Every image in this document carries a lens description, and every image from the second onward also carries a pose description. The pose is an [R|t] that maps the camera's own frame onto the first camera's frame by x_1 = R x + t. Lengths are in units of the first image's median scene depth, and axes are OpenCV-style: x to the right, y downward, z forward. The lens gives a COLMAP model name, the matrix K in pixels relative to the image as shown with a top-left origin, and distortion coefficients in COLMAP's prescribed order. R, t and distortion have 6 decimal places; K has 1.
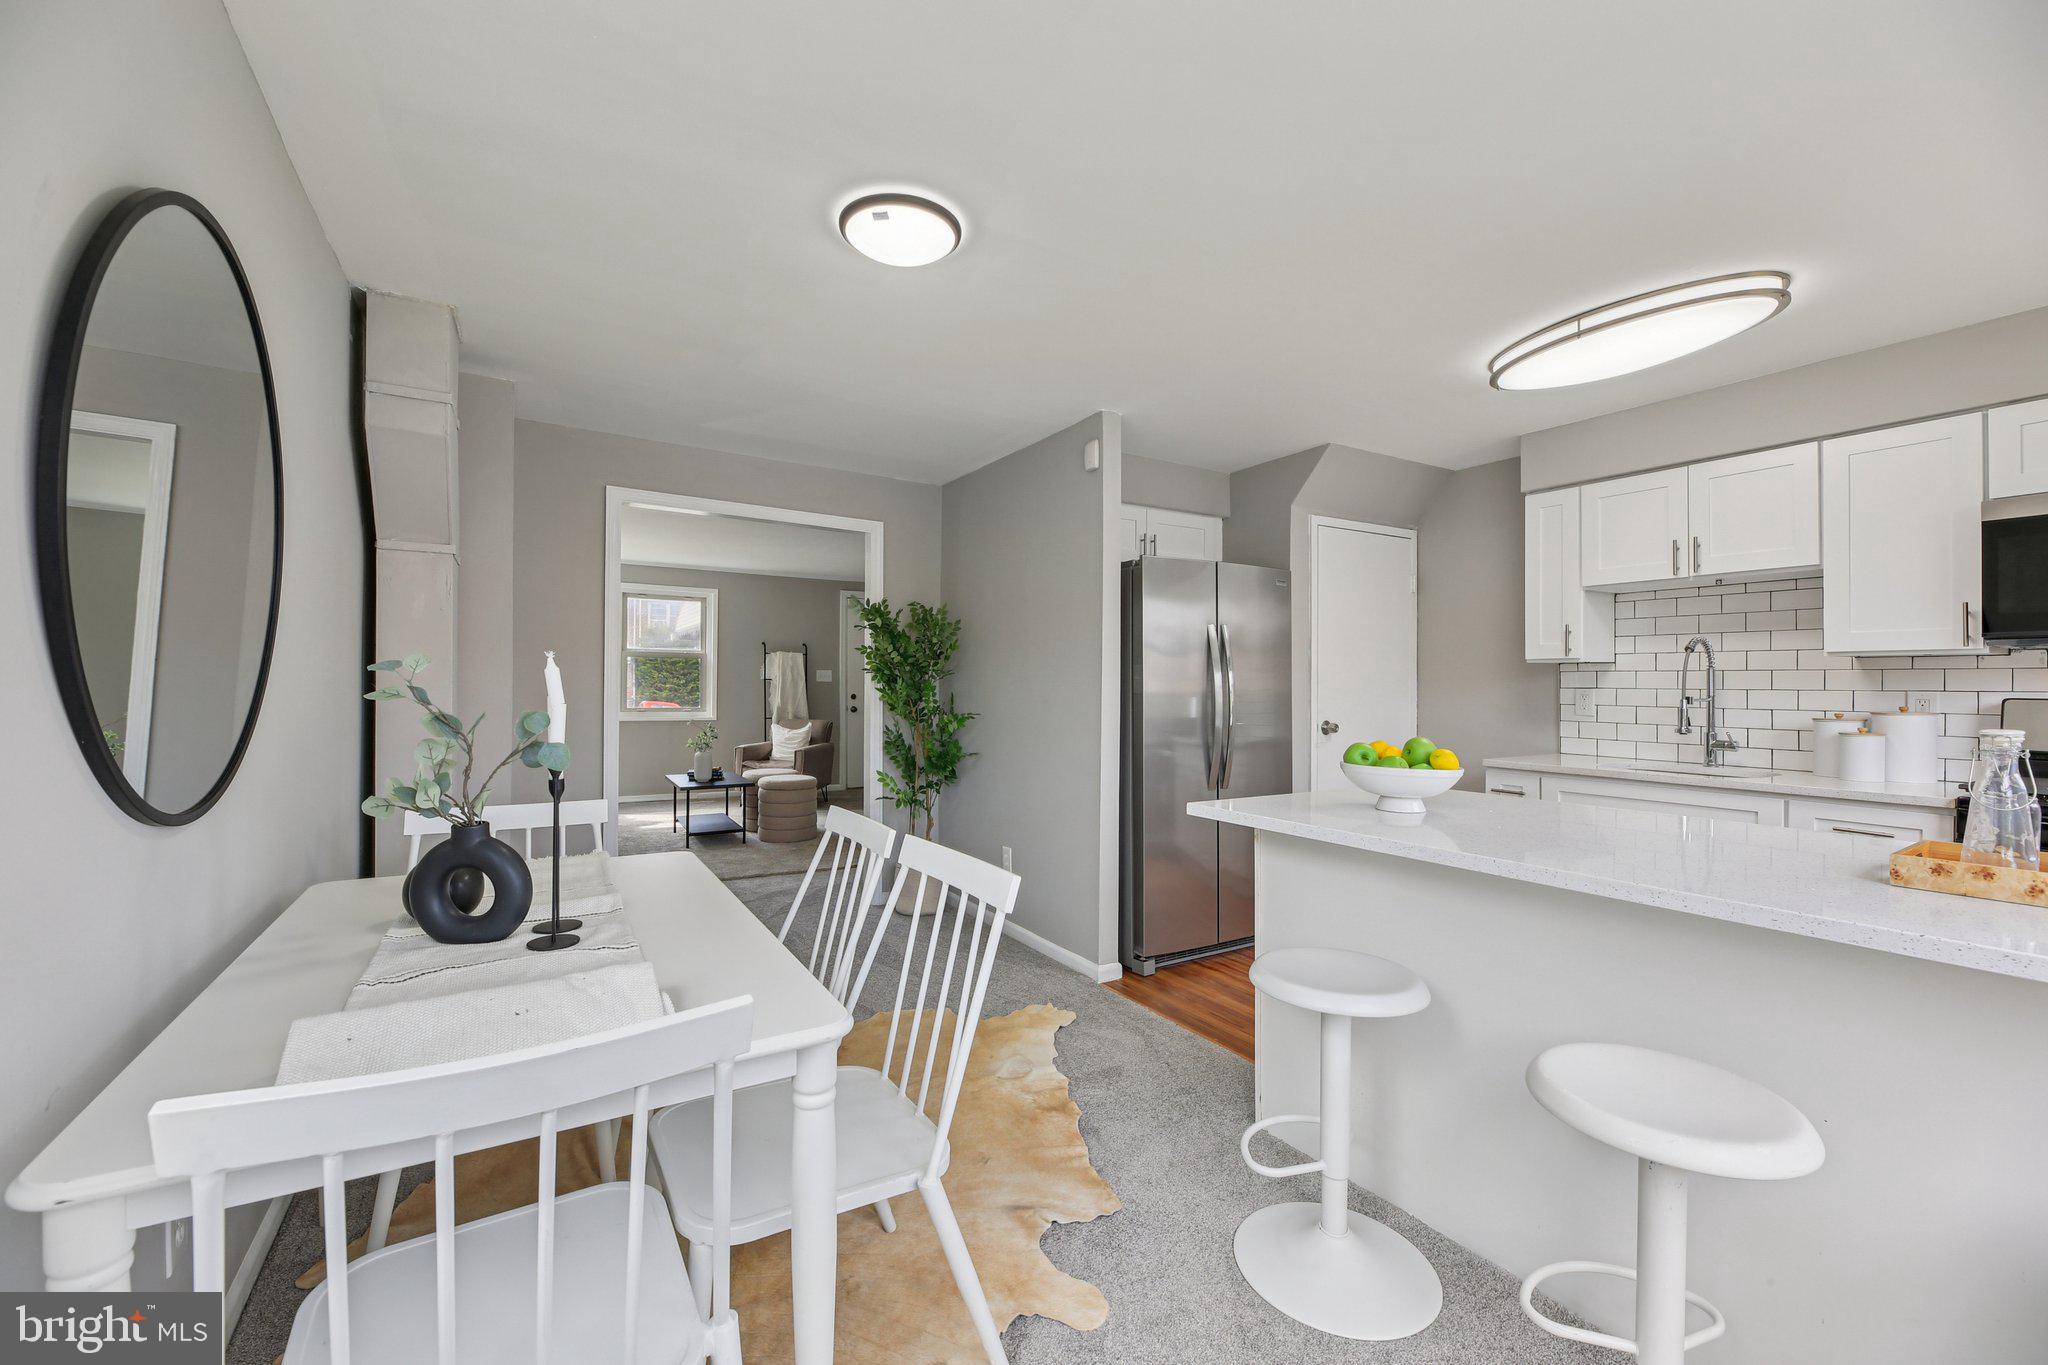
lens RADIAL K [[811.7, 0, 1024.0], [0, 811.7, 682.5], [0, 0, 1]] dist [-0.001304, -0.004770]
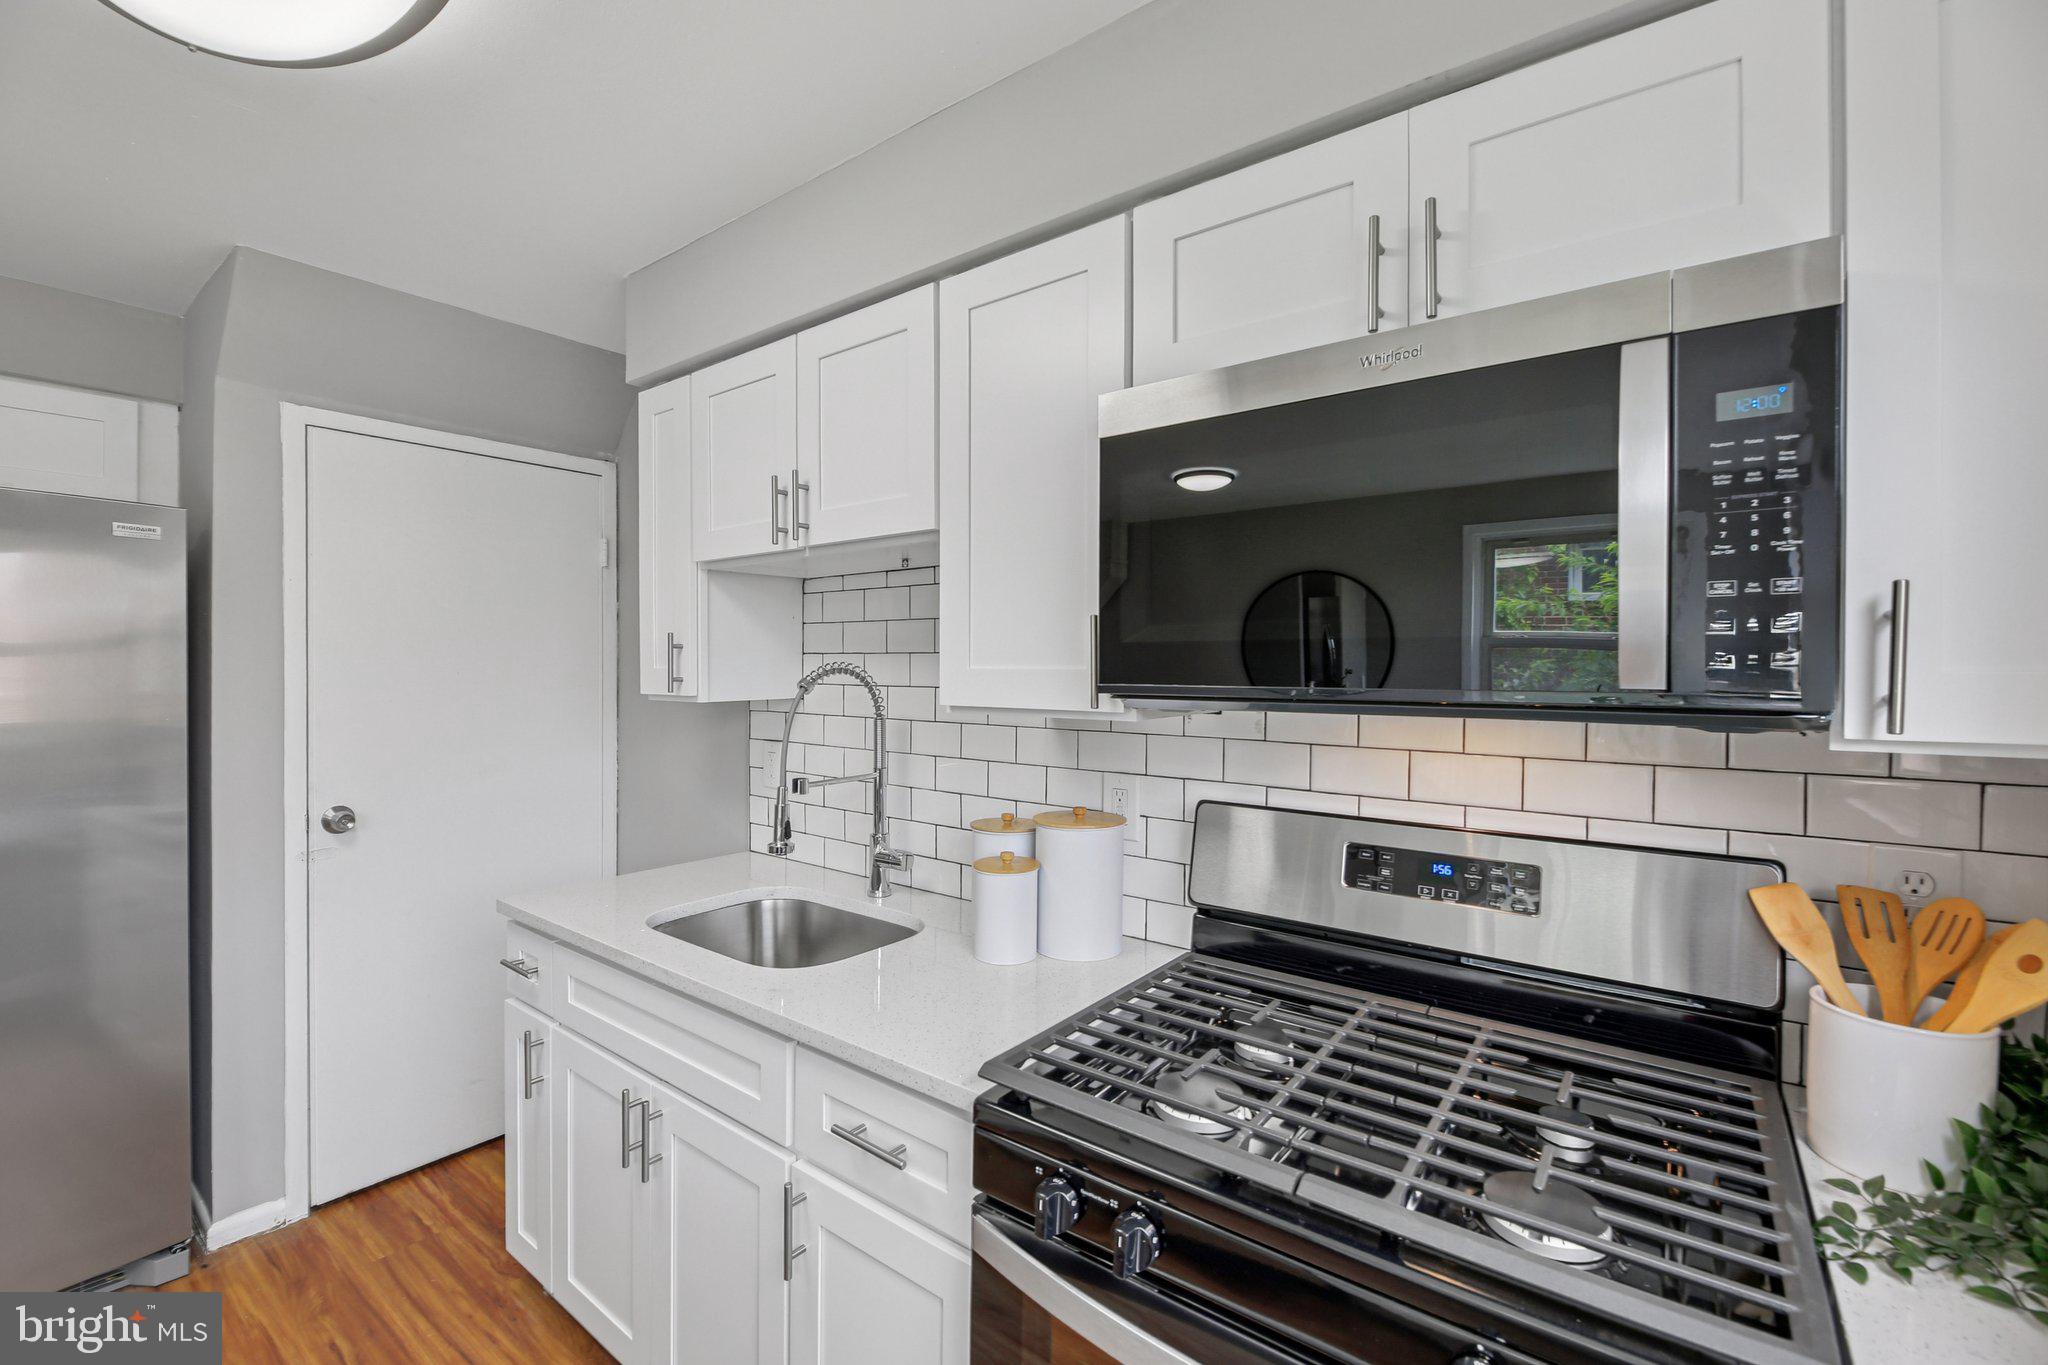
lens RADIAL K [[862.9, 0, 1041.0], [0, 862.9, 681.2], [0, 0, 1]] dist [-0.022512, 0.000122]
pose [[0.926511, -0.007638, 0.376191, 0.761304], [0.000721, 0.999828, 0.018523, -0.055562], [-0.376268, -0.016890, 0.926357, 0.432870]]
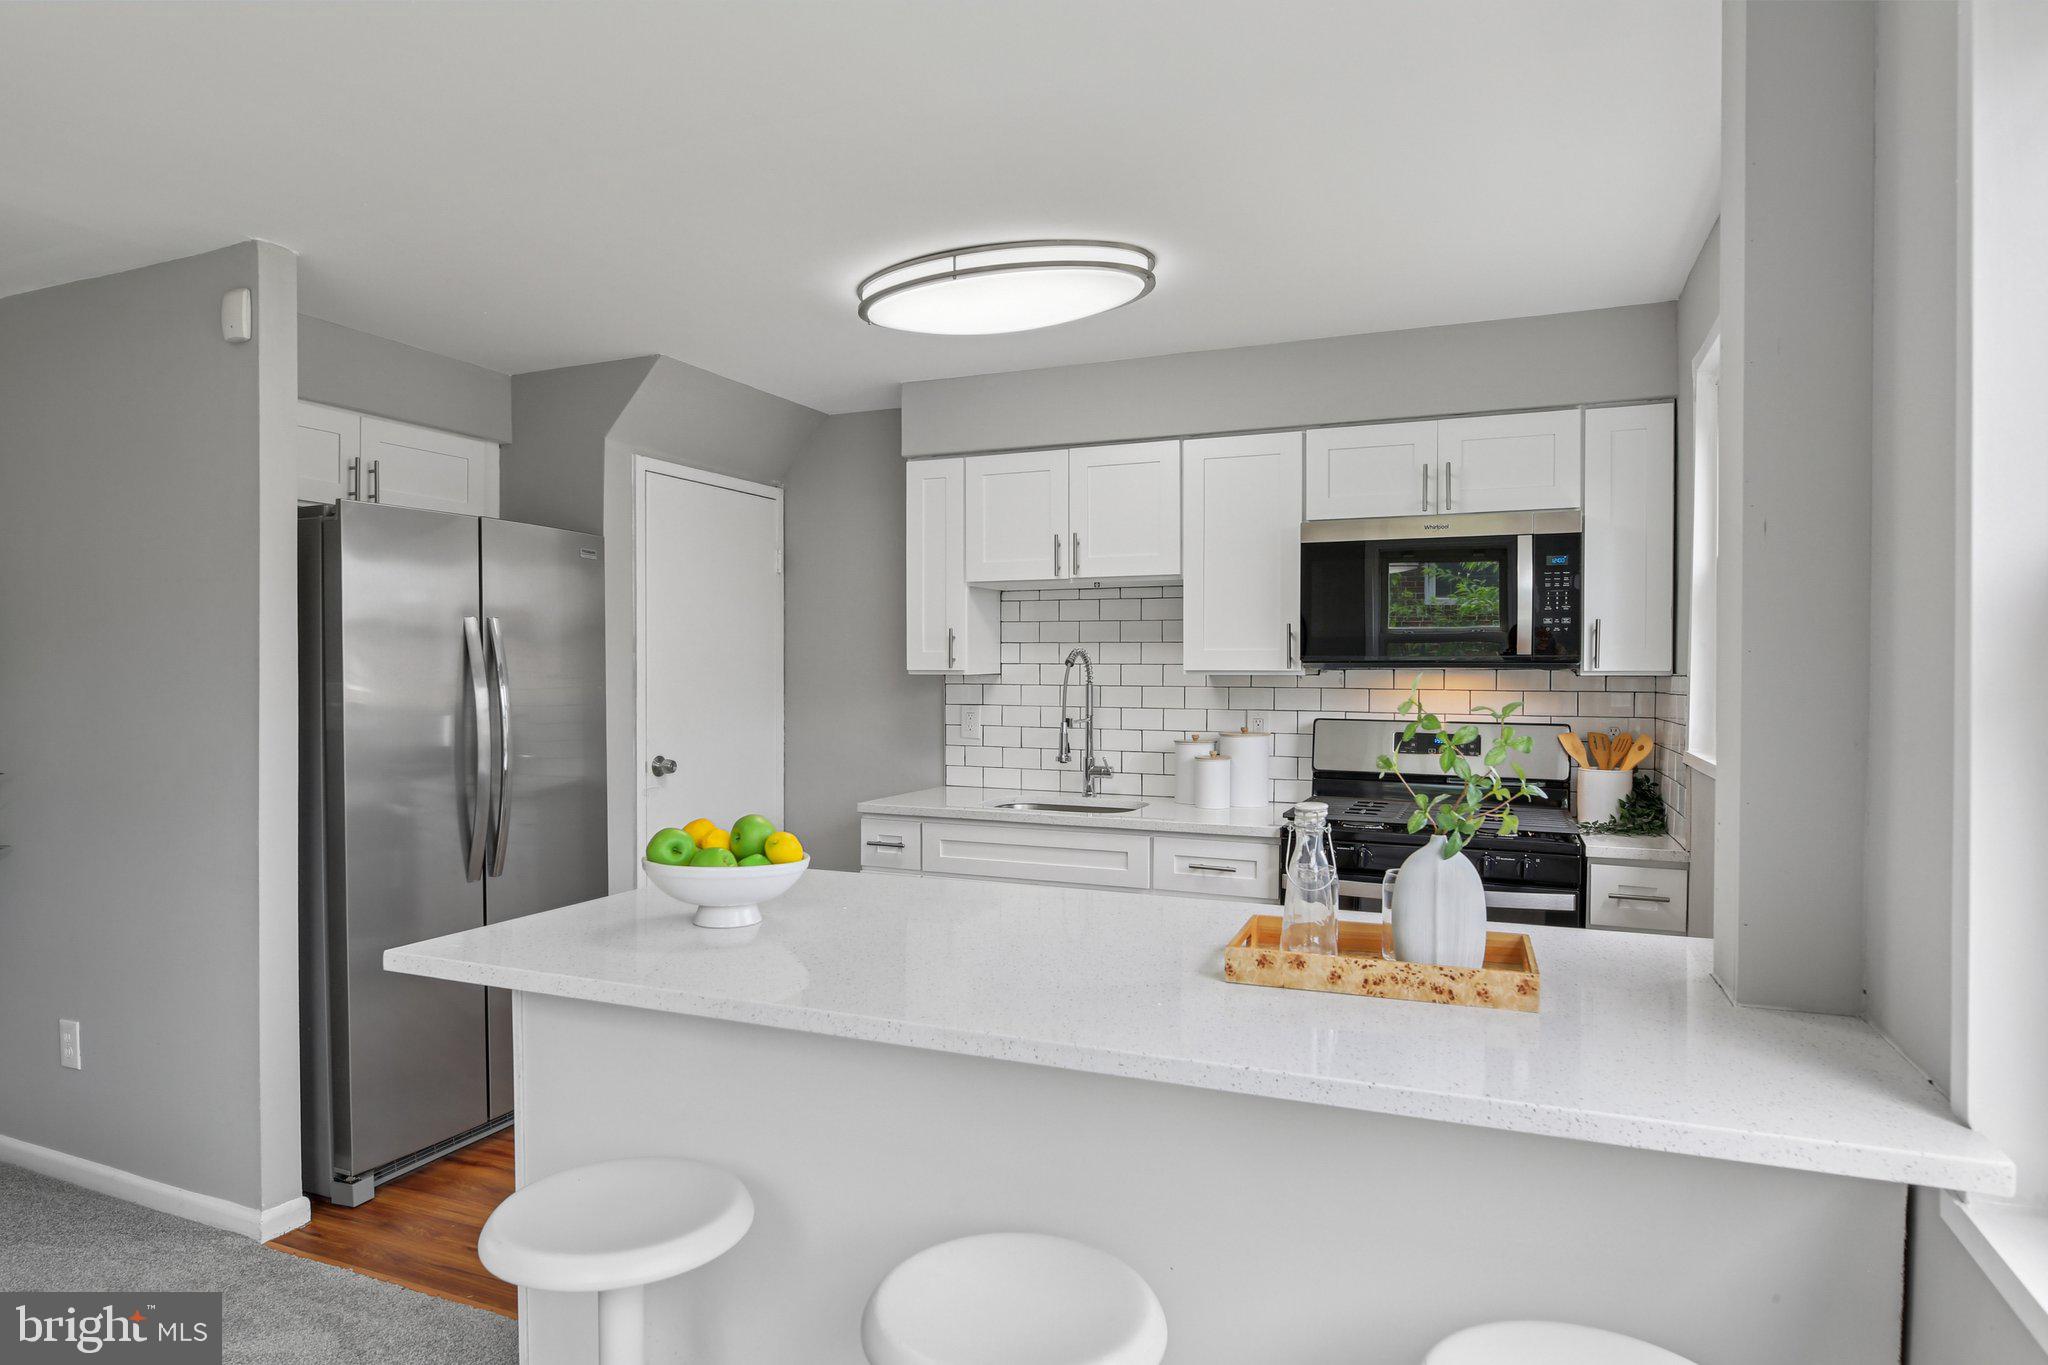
lens RADIAL K [[1160.1, 0, 1020.1], [0, 1160.1, 688.5], [0, 0, 1]] dist [-0.030775, -0.000630]
pose [[0.805382, -0.009391, 0.592682, 0.050143], [0.000188, 0.999878, 0.015587, -0.033283], [-0.592756, -0.012442, 0.805286, 0.039192]]
